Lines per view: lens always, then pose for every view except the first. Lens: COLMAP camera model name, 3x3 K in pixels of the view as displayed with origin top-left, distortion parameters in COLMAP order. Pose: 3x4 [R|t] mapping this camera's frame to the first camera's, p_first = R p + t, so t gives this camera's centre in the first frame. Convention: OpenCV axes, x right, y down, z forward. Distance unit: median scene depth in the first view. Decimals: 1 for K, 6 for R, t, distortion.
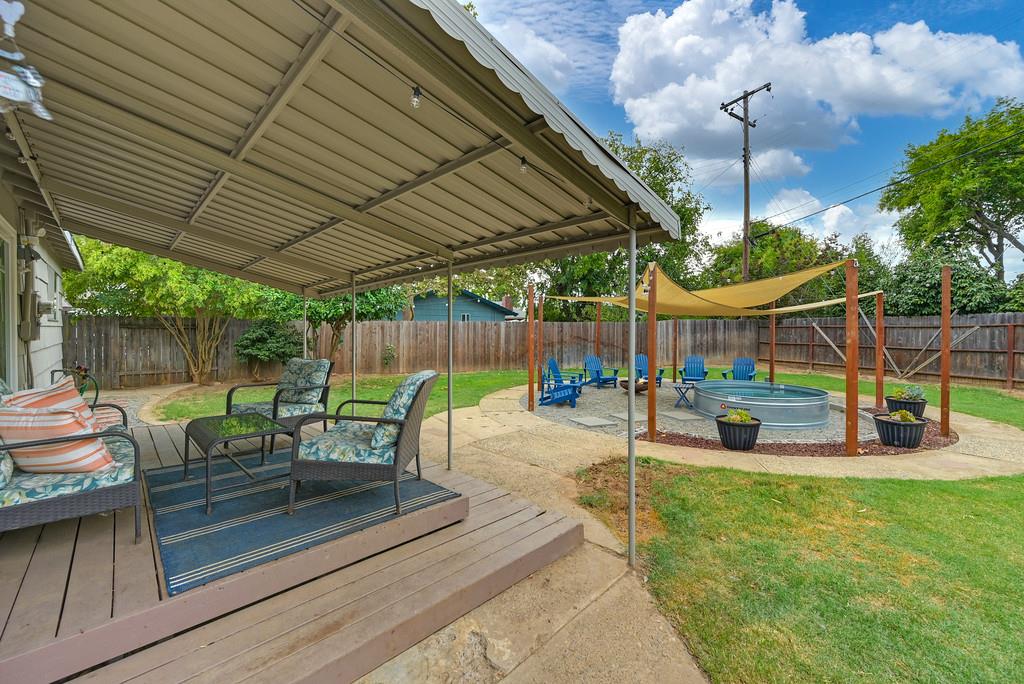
lens RADIAL K [[405.1, 0, 509.5], [0, 405.1, 334.2], [0, 0, 1]] dist [0.000616, 0.000238]
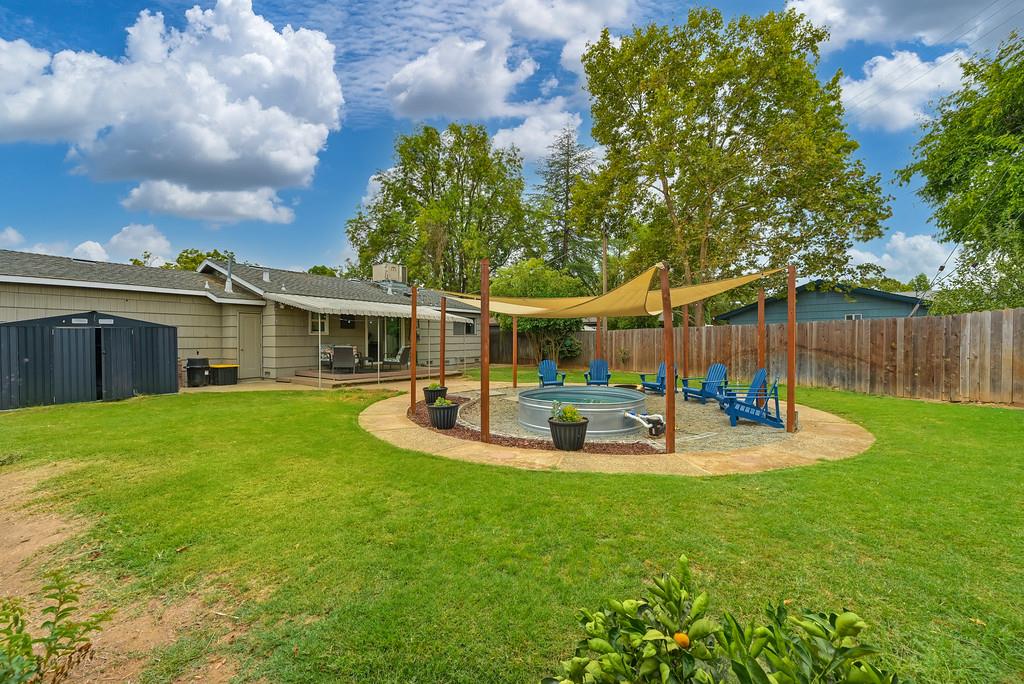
lens RADIAL K [[405.1, 0, 509.3], [0, 405.1, 340.4], [0, 0, 1]] dist [0.000616, 0.000238]
pose [[0.192895, -0.001482, -0.981218, 0.843350], [-0.005626, 0.999981, -0.002616, 0.007530], [0.981203, 0.006025, 0.192882, 0.371551]]
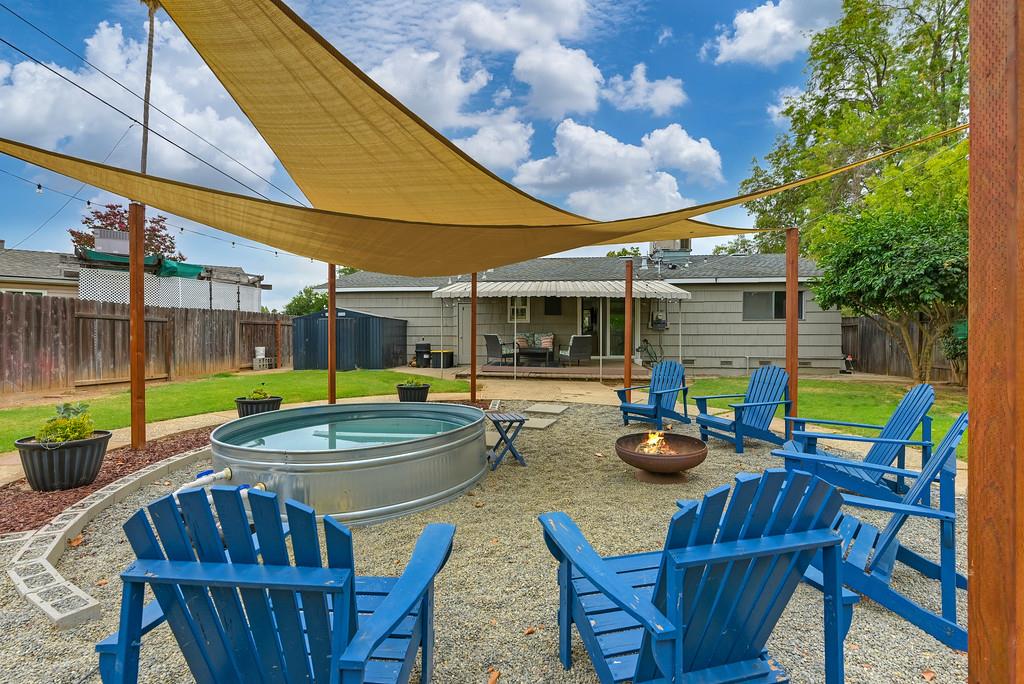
lens RADIAL K [[449.0, 0, 511.8], [0, 449.0, 337.8], [0, 0, 1]] dist [0.004858, -0.000356]
pose [[-0.769364, -0.002637, -0.638806, 0.457690], [-0.010115, 0.999916, 0.008054, 0.019584], [0.638731, 0.012658, -0.769326, 0.846691]]
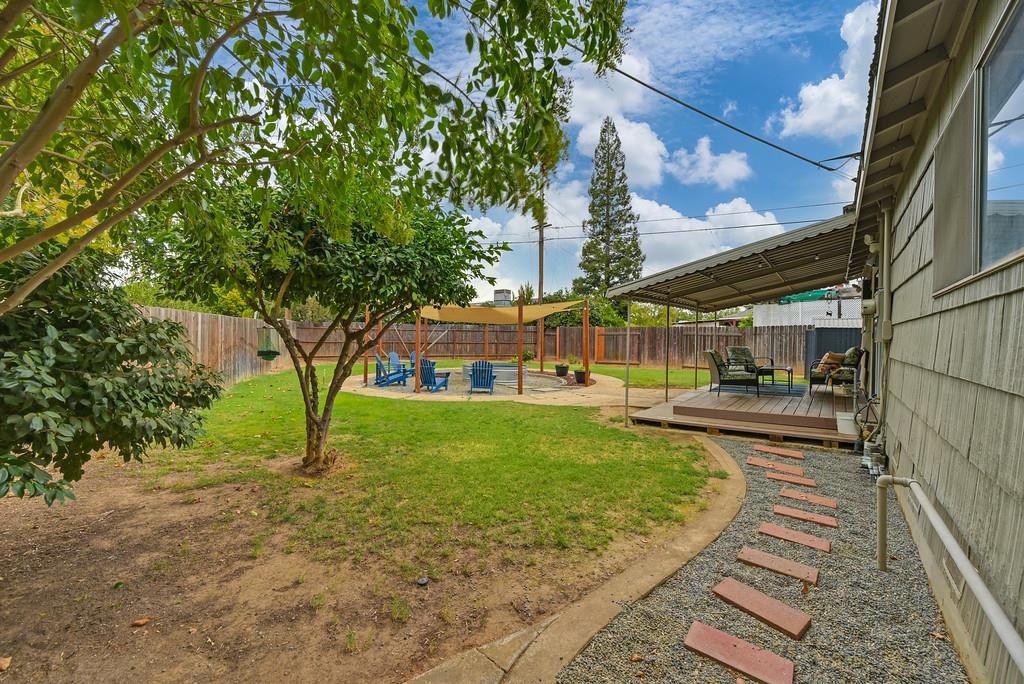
lens RADIAL K [[405.1, 0, 514.7], [0, 405.1, 339.0], [0, 0, 1]] dist [0.000616, 0.000238]
pose [[-0.112797, -0.009808, 0.993570, -0.660117], [-0.000400, 0.999952, 0.009825, 0.002206], [-0.993618, 0.000710, -0.112796, 0.625731]]
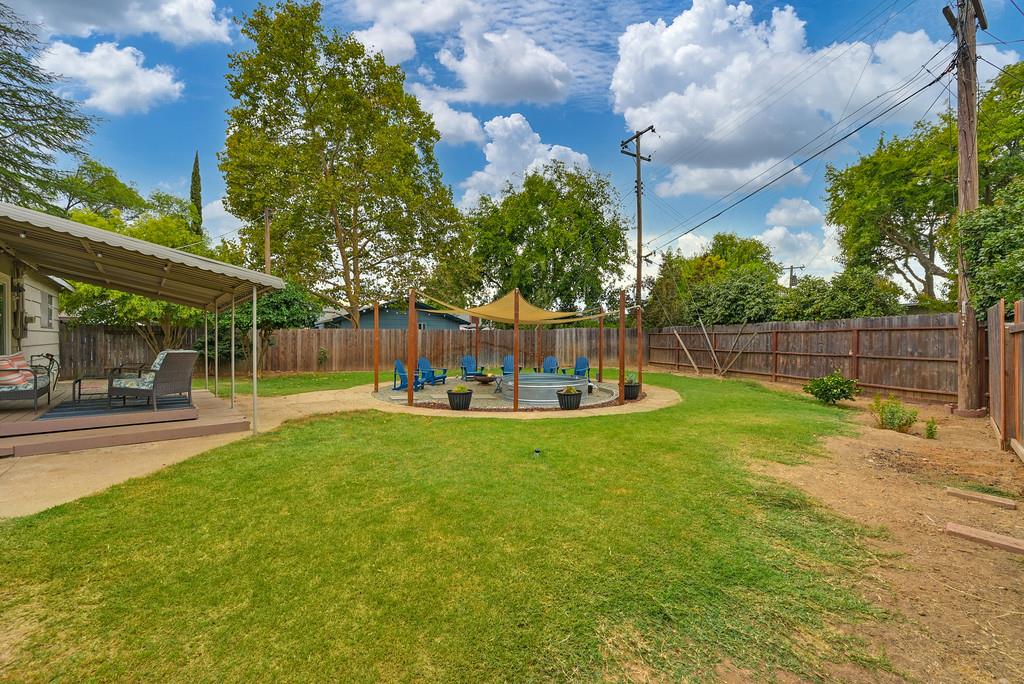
lens RADIAL K [[405.1, 0, 512.0], [0, 405.1, 343.3], [0, 0, 1]] dist [0.000616, 0.000238]
pose [[0.999196, 0.001474, -0.040065, 0.314254], [-0.001485, 0.999999, -0.000241, 0.010644], [0.040064, 0.000300, 0.999197, -0.205489]]
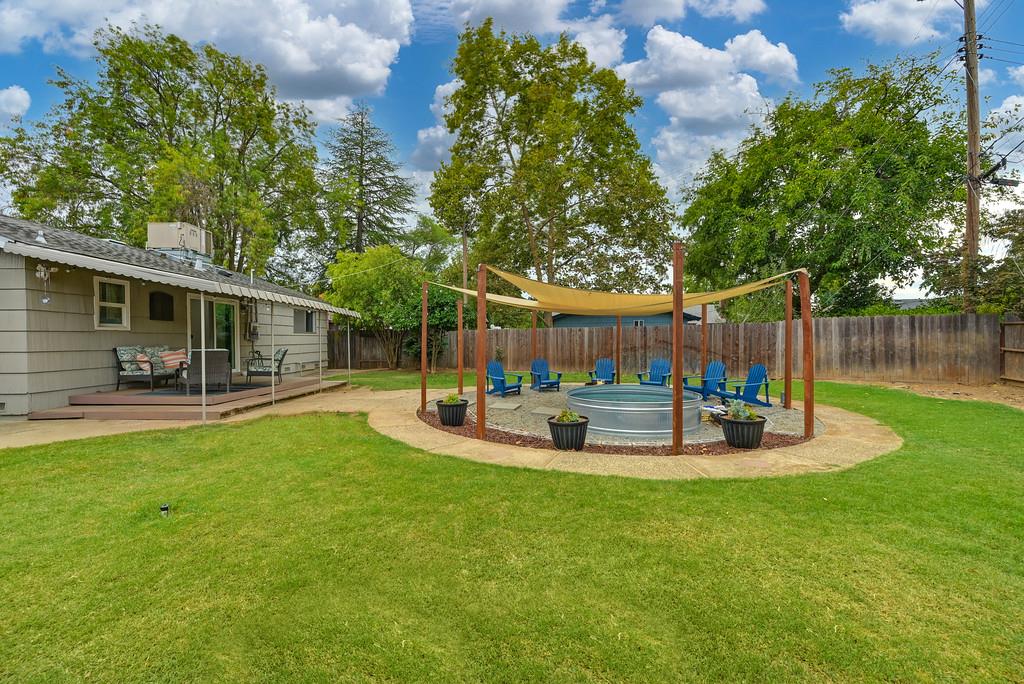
lens RADIAL K [[405.1, 0, 516.0], [0, 405.1, 345.0], [0, 0, 1]] dist [0.000616, 0.000238]
pose [[0.730397, 0.003216, -0.683015, 0.589024], [-0.000720, 0.999992, 0.003939, 0.012513], [0.683022, -0.002385, 0.730394, 0.091253]]
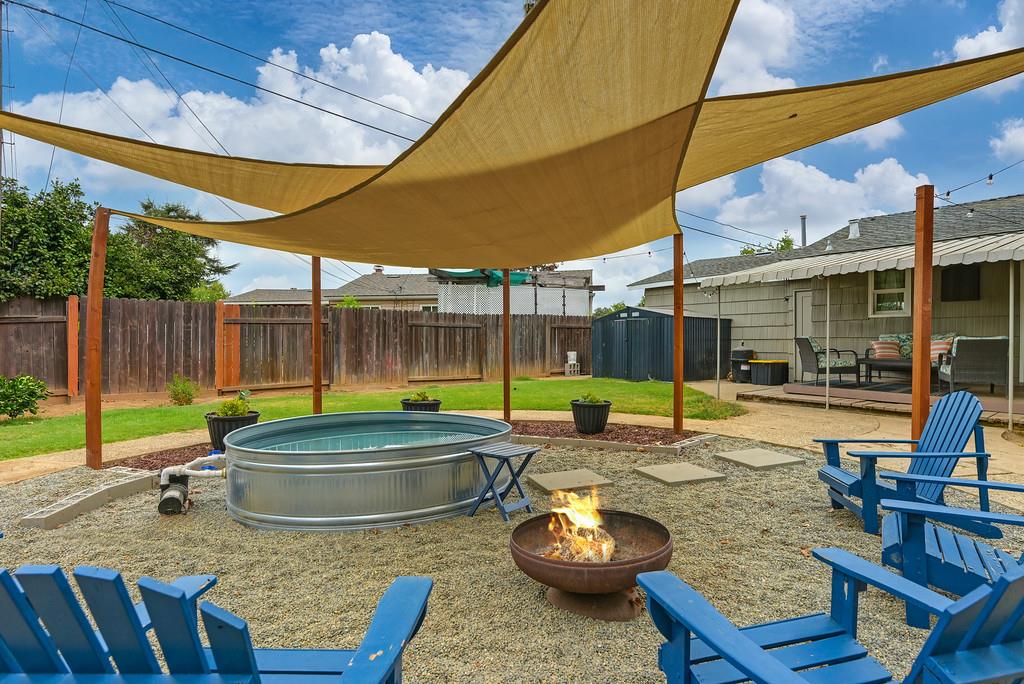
lens RADIAL K [[543.4, 0, 505.3], [0, 543.4, 342.7], [0, 0, 1]] dist [0.006854, 0.000712]
pose [[-0.990181, -0.002777, 0.139767, 0.225078], [-0.000921, 0.999911, 0.013341, 0.019127], [-0.139792, 0.013082, -0.990095, 0.883650]]
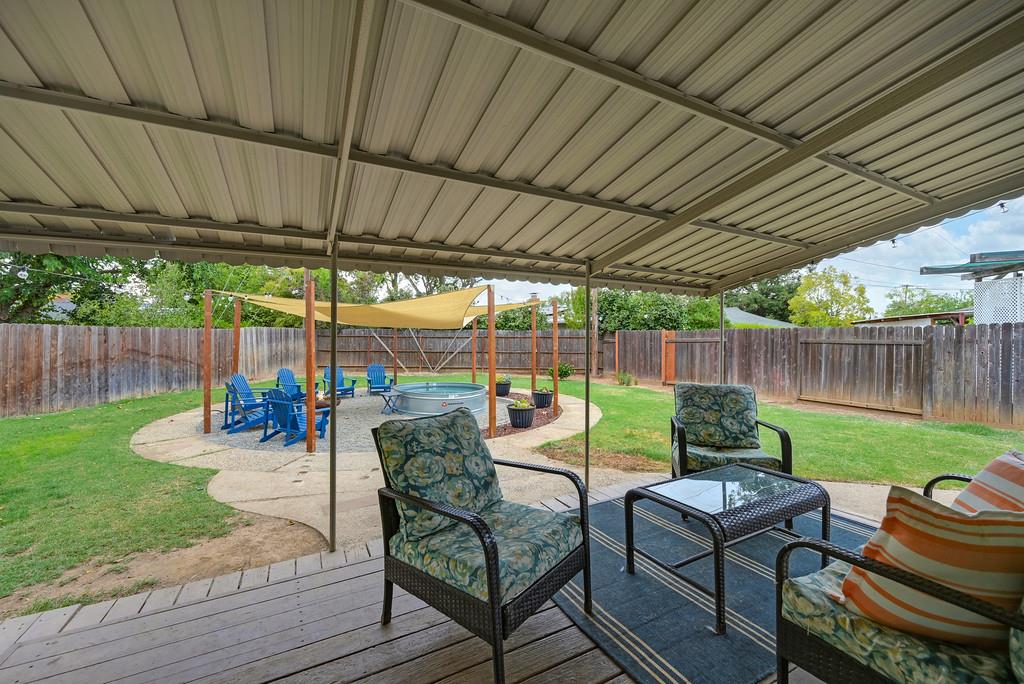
lens RADIAL K [[405.1, 0, 513.1], [0, 405.1, 342.0], [0, 0, 1]] dist [0.000616, 0.000238]
pose [[0.297143, -0.008207, 0.954798, -0.290816], [0.006125, 0.999959, 0.006689, -0.007136], [-0.954813, 0.003861, 0.297181, 0.231379]]
